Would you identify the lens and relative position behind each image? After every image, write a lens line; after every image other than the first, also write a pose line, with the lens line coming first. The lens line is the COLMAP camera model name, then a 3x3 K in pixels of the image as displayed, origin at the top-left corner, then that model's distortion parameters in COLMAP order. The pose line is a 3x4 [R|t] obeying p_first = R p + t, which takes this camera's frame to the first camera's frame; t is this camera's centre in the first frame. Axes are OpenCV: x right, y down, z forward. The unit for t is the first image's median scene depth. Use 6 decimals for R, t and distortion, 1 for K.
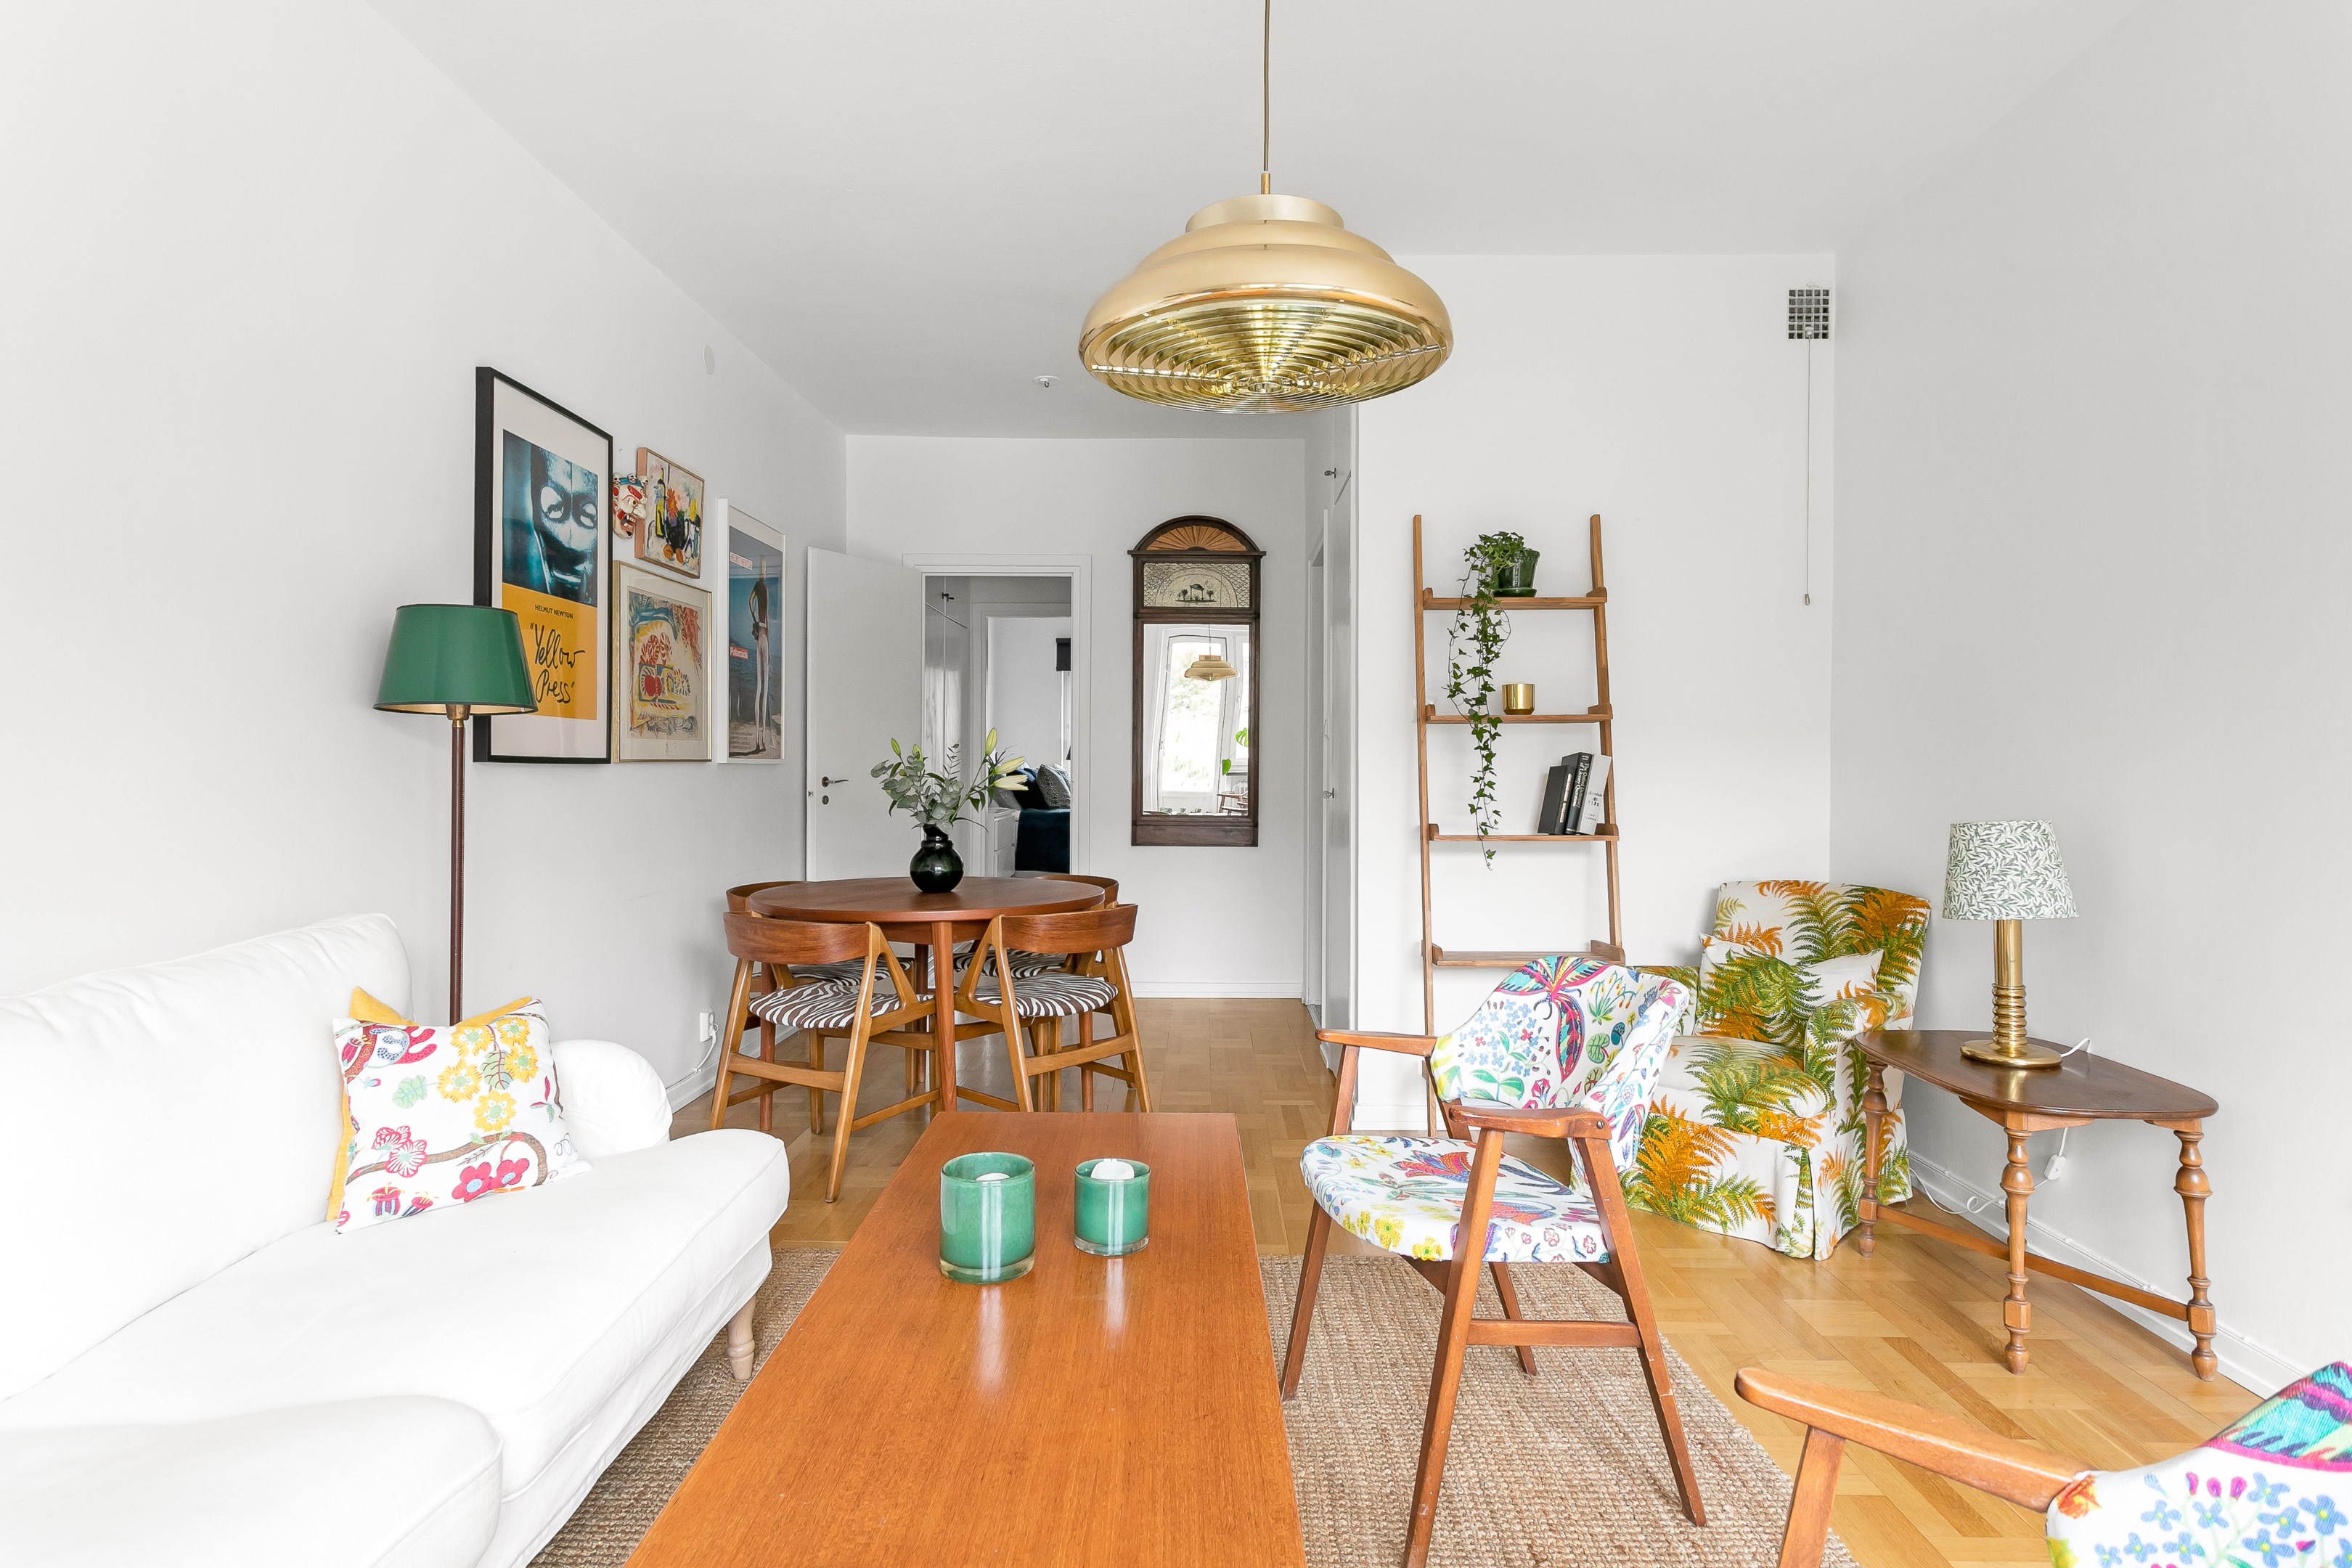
lens RADIAL K [[1281.9, 0, 1176.7], [0, 1281.9, 771.9], [0, 0, 1]] dist [0.001123, 0.001130]
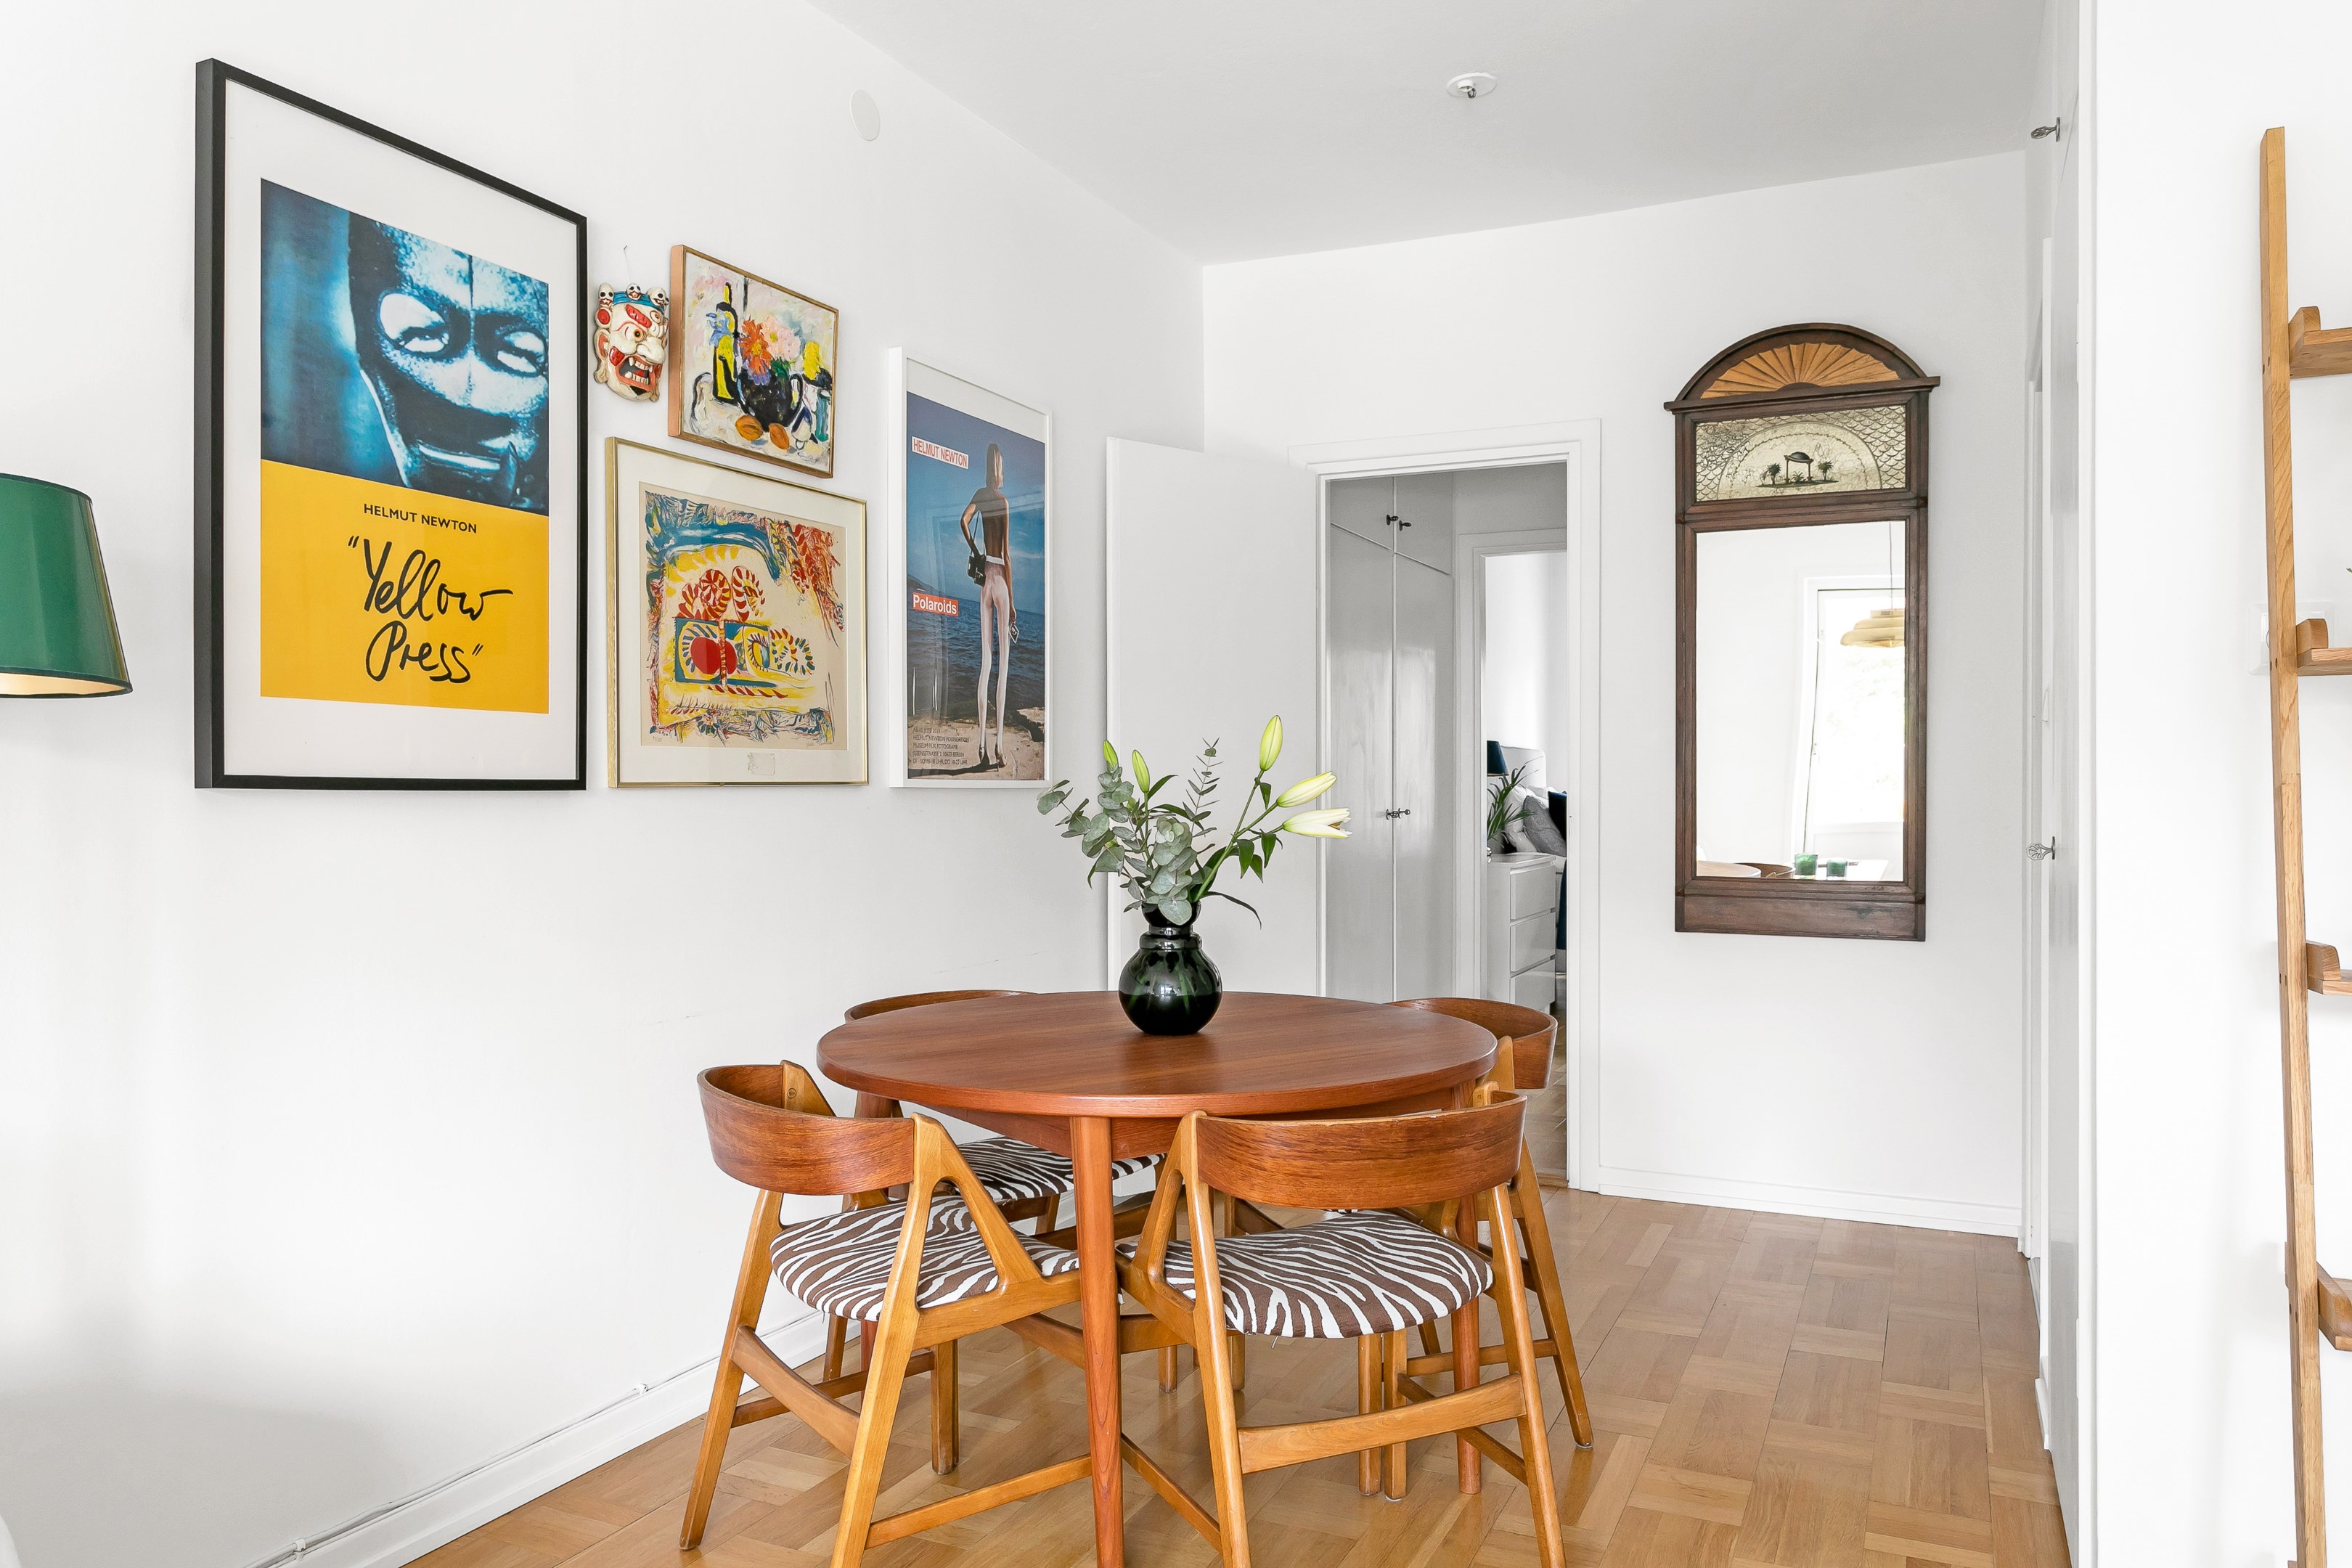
lens RADIAL K [[1612.0, 0, 1166.3], [0, 1612.0, 800.1], [0, 0, 1]] dist [0.001785, 0.004456]
pose [[0.909062, -0.001391, -0.416659, 0.094133], [0.002079, 0.999997, 0.001198, -0.002037], [0.416656, -0.001955, 0.909062, 0.450951]]
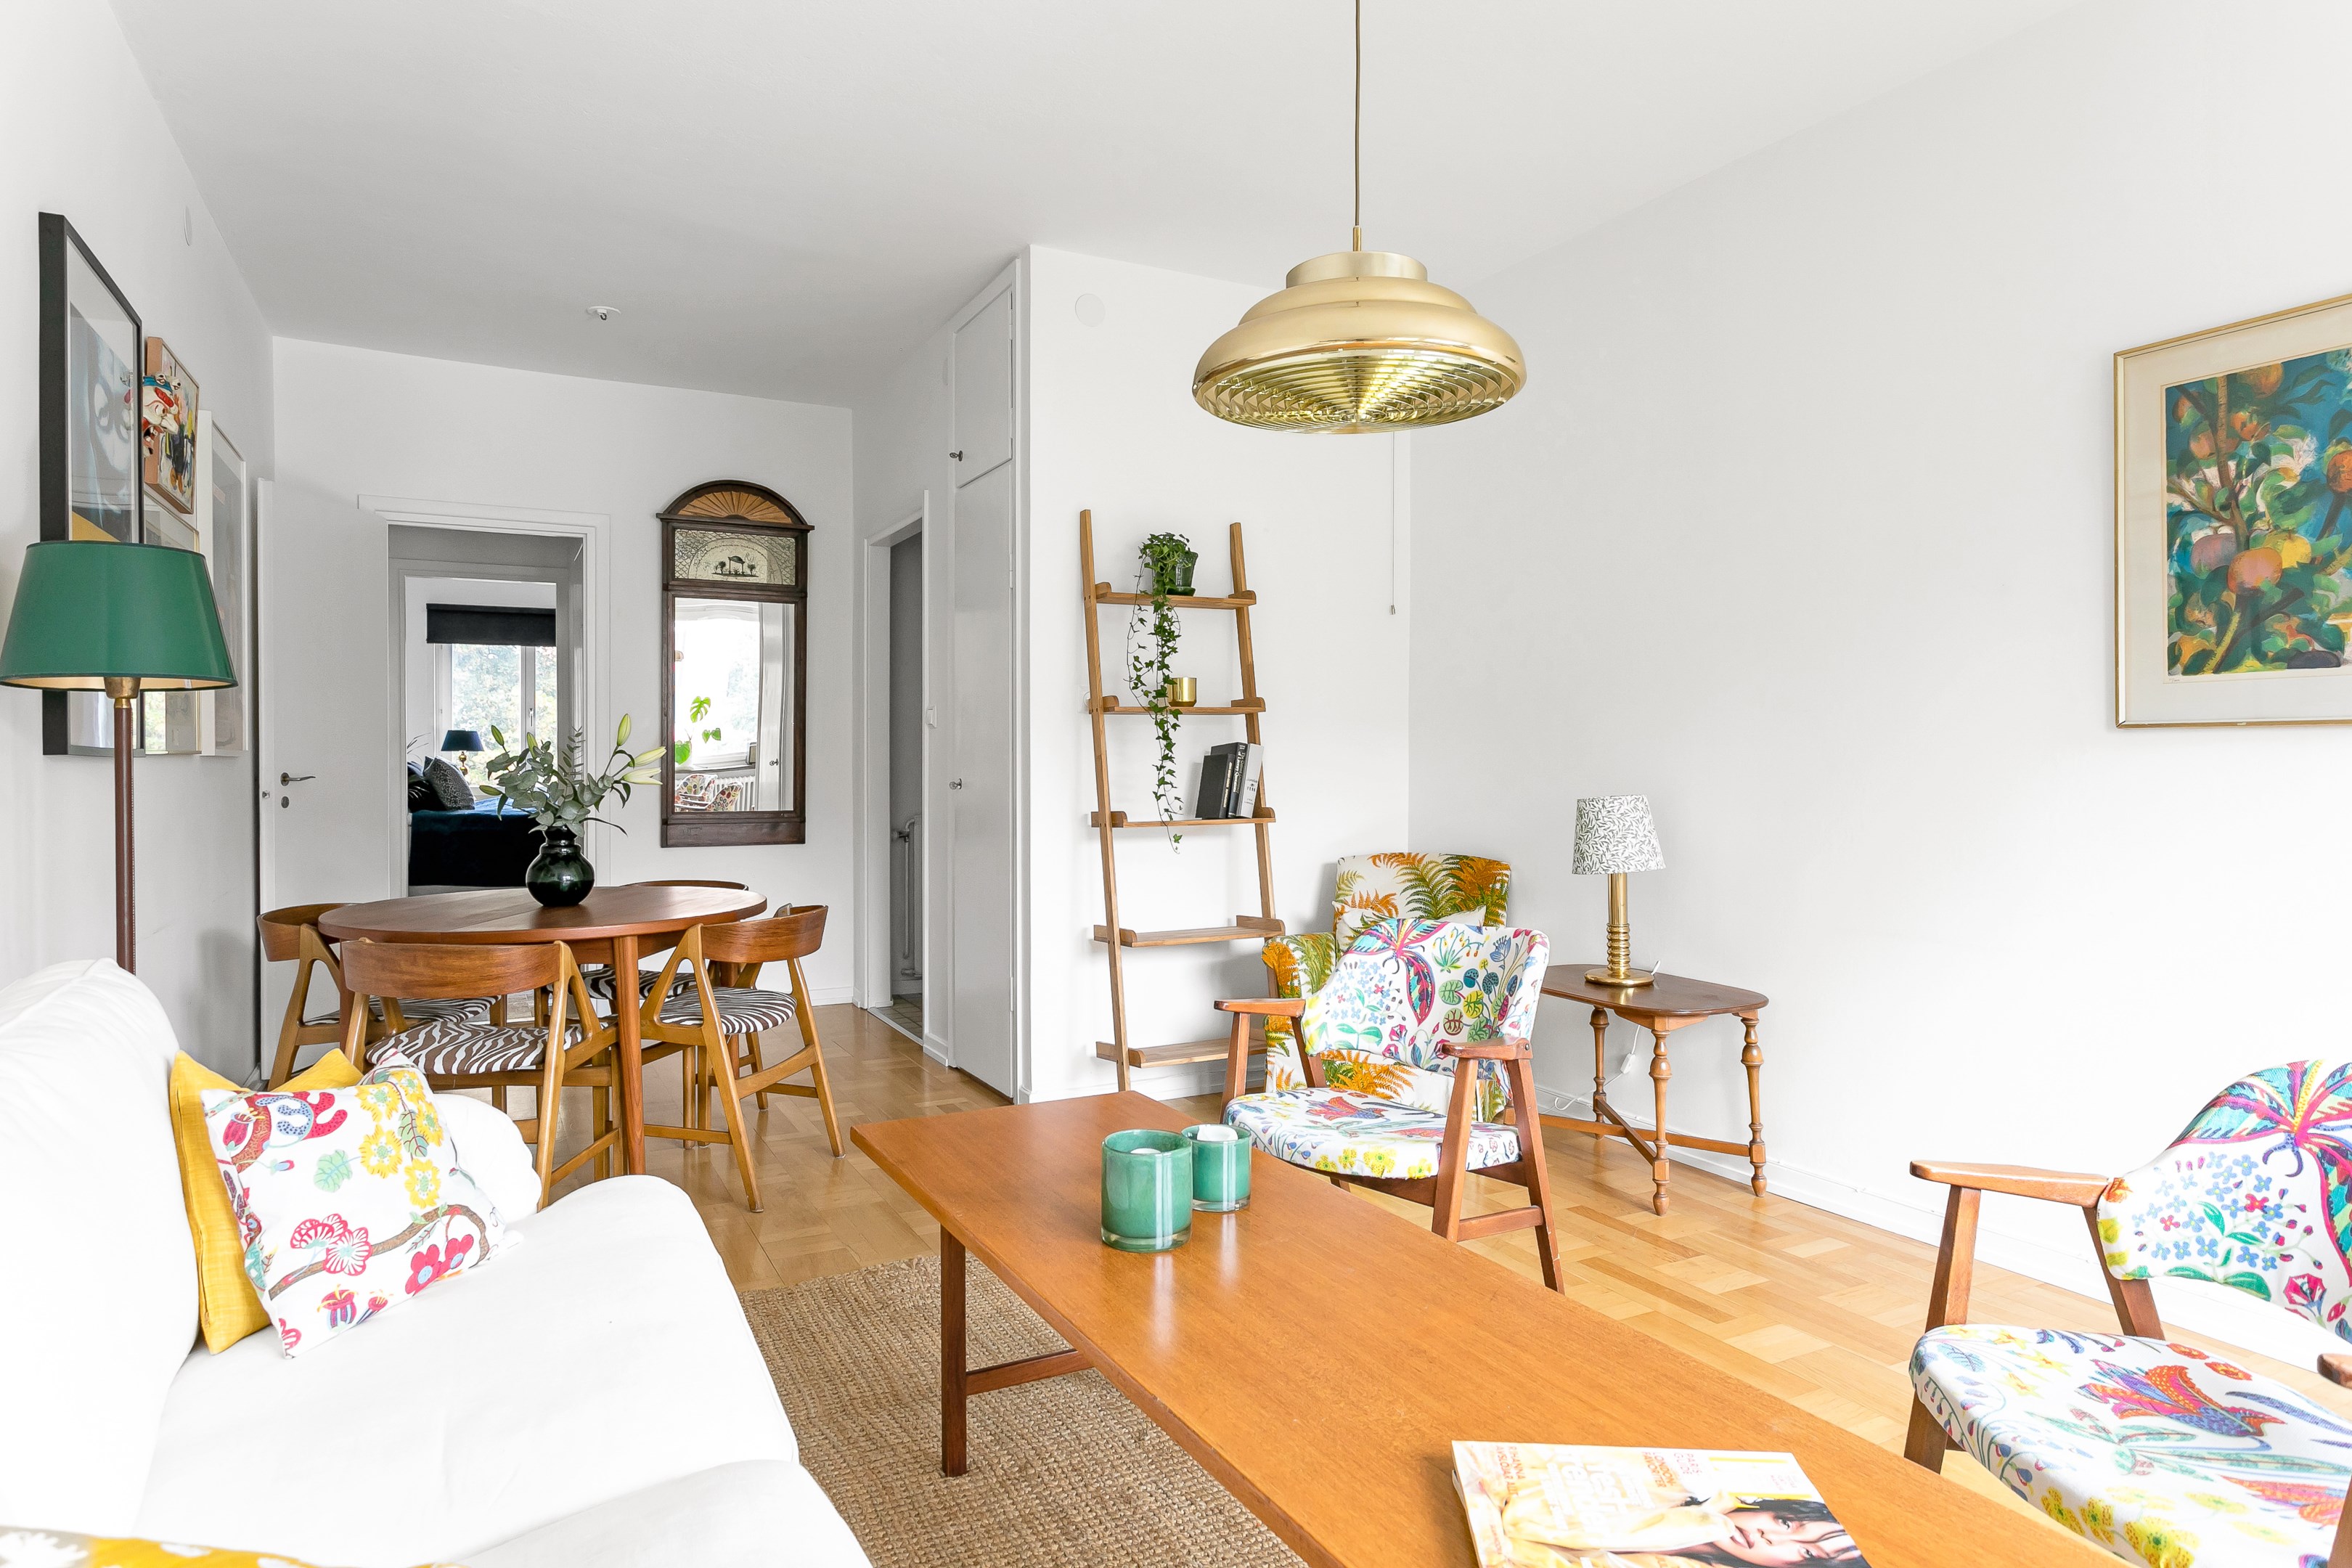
lens RADIAL K [[1369.1, 0, 1173.0], [0, 1369.1, 775.3], [0, 0, 1]] dist [-0.020599, 0.019135]
pose [[0.878717, -0.011038, 0.477215, -0.291062], [0.006768, 0.999920, 0.010666, 0.000007], [-0.477295, -0.006142, 0.878722, 0.009139]]
